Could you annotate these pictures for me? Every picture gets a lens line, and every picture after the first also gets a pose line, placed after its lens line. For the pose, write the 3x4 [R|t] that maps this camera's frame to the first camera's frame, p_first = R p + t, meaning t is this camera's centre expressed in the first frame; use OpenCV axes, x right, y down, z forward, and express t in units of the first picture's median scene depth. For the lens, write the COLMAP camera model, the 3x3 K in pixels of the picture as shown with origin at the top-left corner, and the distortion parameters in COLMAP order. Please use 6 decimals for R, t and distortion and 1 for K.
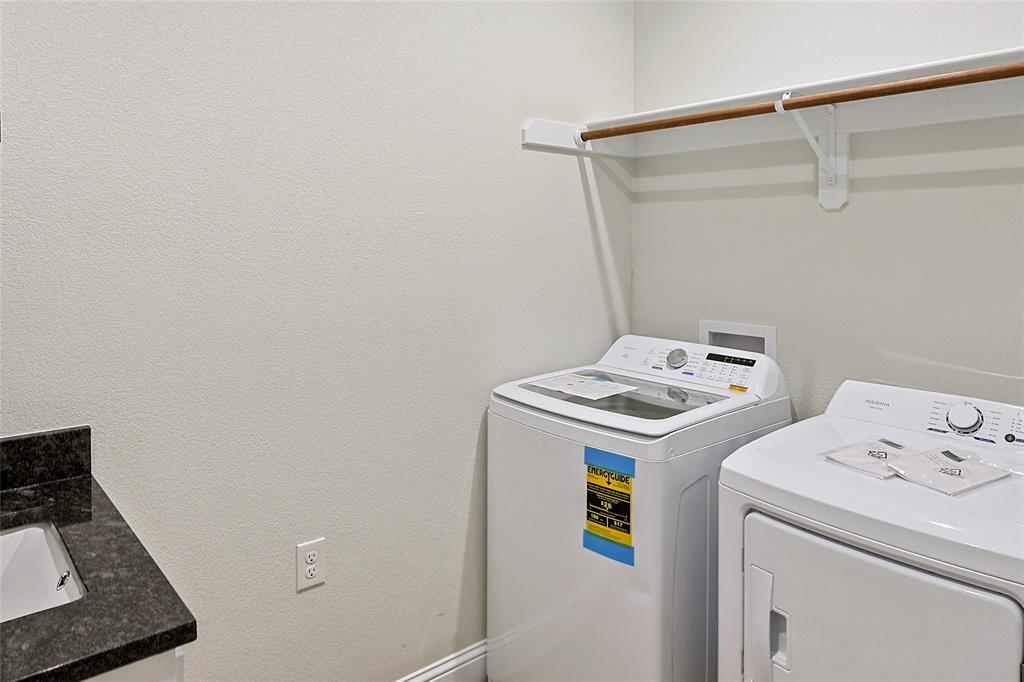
lens RADIAL K [[672.3, 0, 512.6], [0, 672.3, 290.4], [0, 0, 1]] dist [-0.004809, 0.002634]
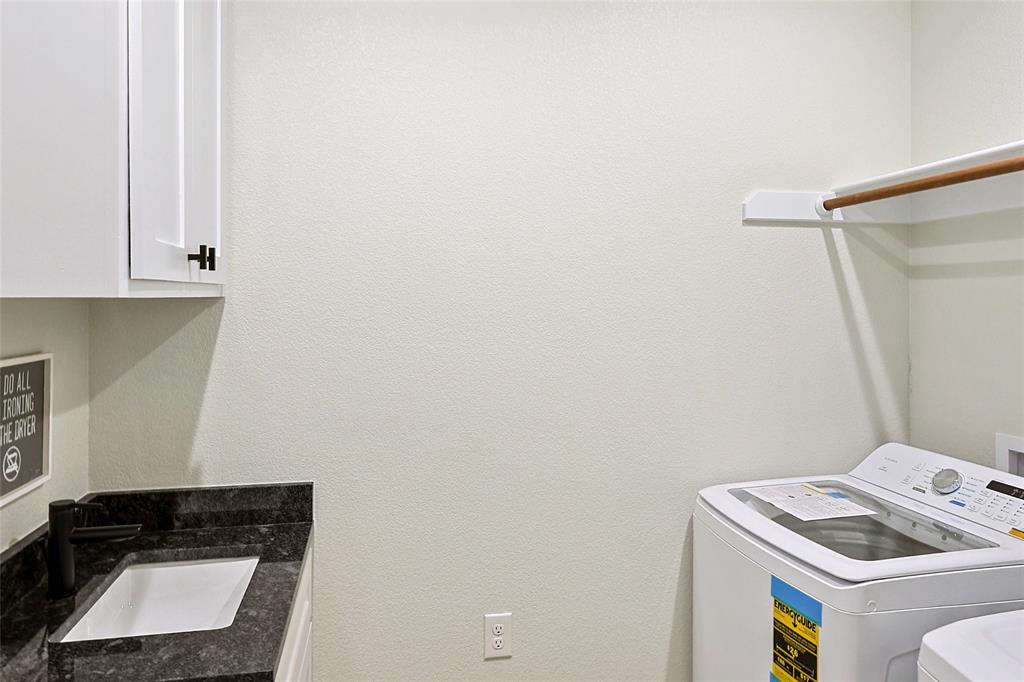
lens RADIAL K [[675.6, 0, 512.0], [0, 675.6, 341.0], [0, 0, 1]] dist [0.000231, 0.001396]
pose [[0.865412, 0.023500, -0.500509, 0.222563], [-0.031720, 0.999465, -0.007919, -0.044025], [0.500055, 0.022729, 0.865695, 0.076970]]
